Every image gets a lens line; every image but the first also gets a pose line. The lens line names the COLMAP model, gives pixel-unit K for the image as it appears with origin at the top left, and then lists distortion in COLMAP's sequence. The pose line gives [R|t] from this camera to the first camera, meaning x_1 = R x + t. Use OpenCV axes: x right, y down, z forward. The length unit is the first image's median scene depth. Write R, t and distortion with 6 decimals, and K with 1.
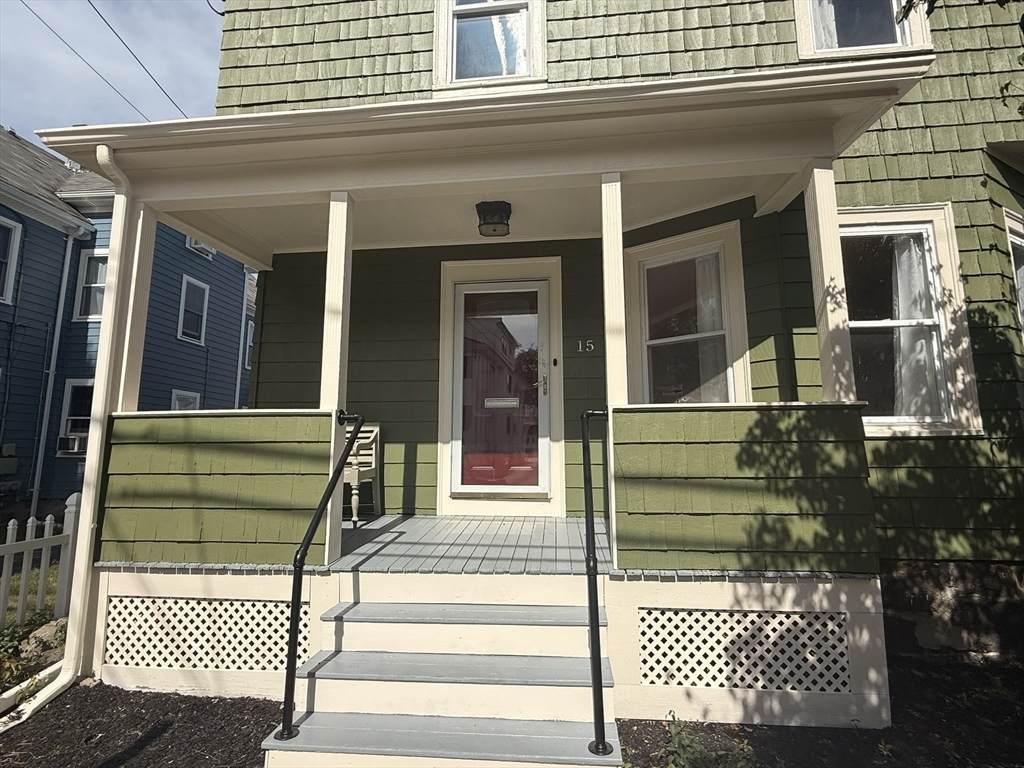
lens RADIAL K [[501.8, 0, 511.5], [0, 501.8, 384.8], [0, 0, 1]] dist [0.000376, 0.000307]
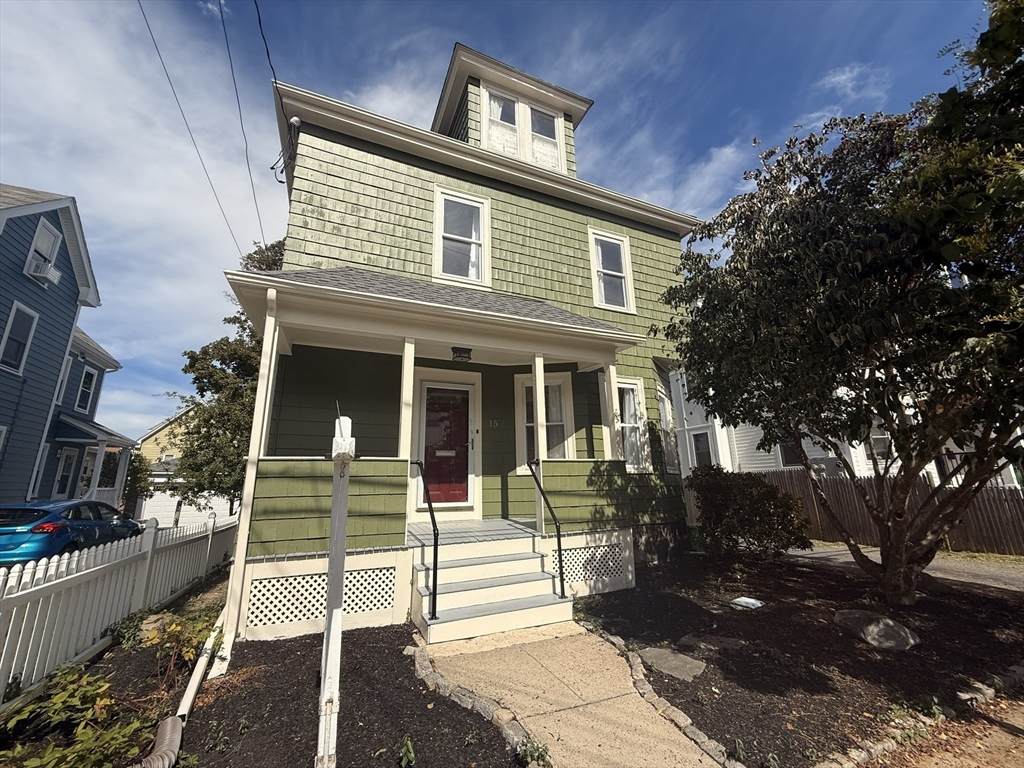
lens RADIAL K [[415.2, 0, 513.3], [0, 415.2, 380.9], [0, 0, 1]] dist [0.002220, 0.000179]
pose [[0.865783, 0.109740, 0.488239, -0.798501], [-0.050770, 0.989887, -0.132465, -0.048965], [-0.497838, 0.089898, 0.862598, -0.531933]]
